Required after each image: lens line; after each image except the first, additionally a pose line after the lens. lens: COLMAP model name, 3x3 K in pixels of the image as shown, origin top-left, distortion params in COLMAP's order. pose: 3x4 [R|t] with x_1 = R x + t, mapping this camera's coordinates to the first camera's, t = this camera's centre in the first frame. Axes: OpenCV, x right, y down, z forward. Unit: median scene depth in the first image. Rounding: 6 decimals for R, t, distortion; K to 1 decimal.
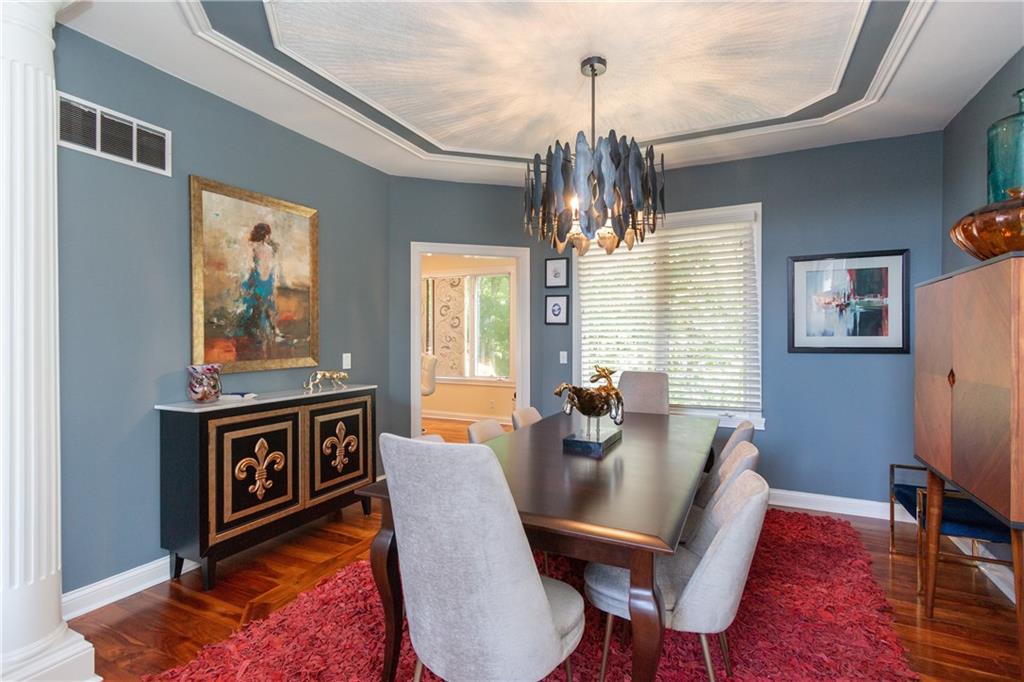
lens RADIAL K [[481.0, 0, 511.4], [0, 481.0, 339.7], [0, 0, 1]] dist [0.002405, -0.000365]
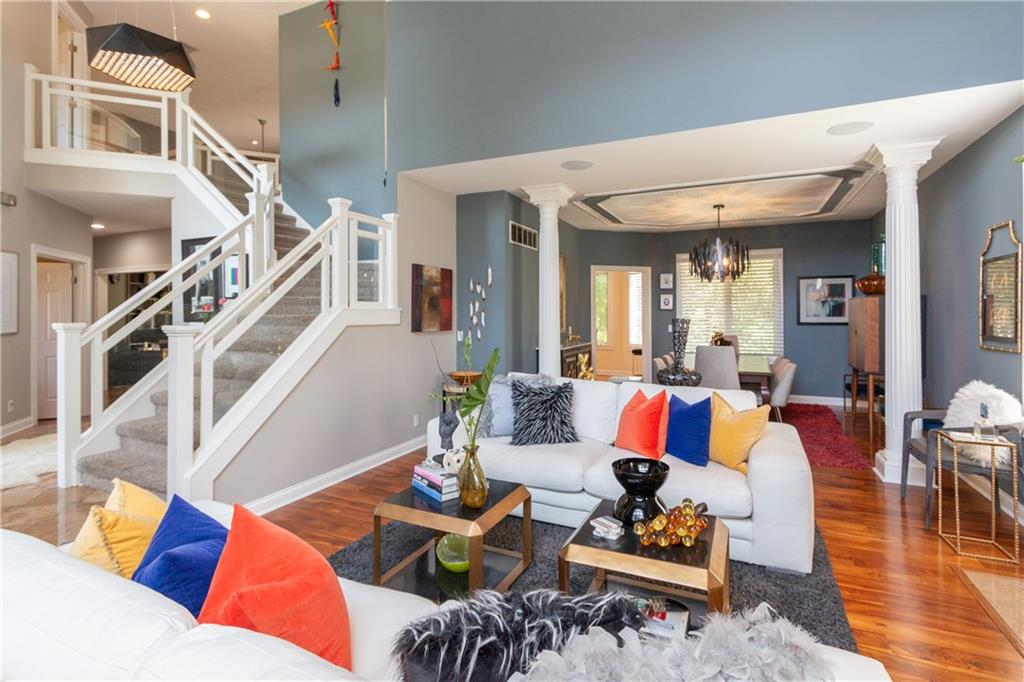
lens RADIAL K [[481.0, 0, 521.5], [0, 481.0, 313.6], [0, 0, 1]] dist [0.002405, -0.000365]
pose [[0.999814, -0.003876, 0.018890, -0.589416], [0.003942, 0.999986, -0.003506, -0.018132], [-0.018876, 0.003579, 0.999815, -0.948348]]
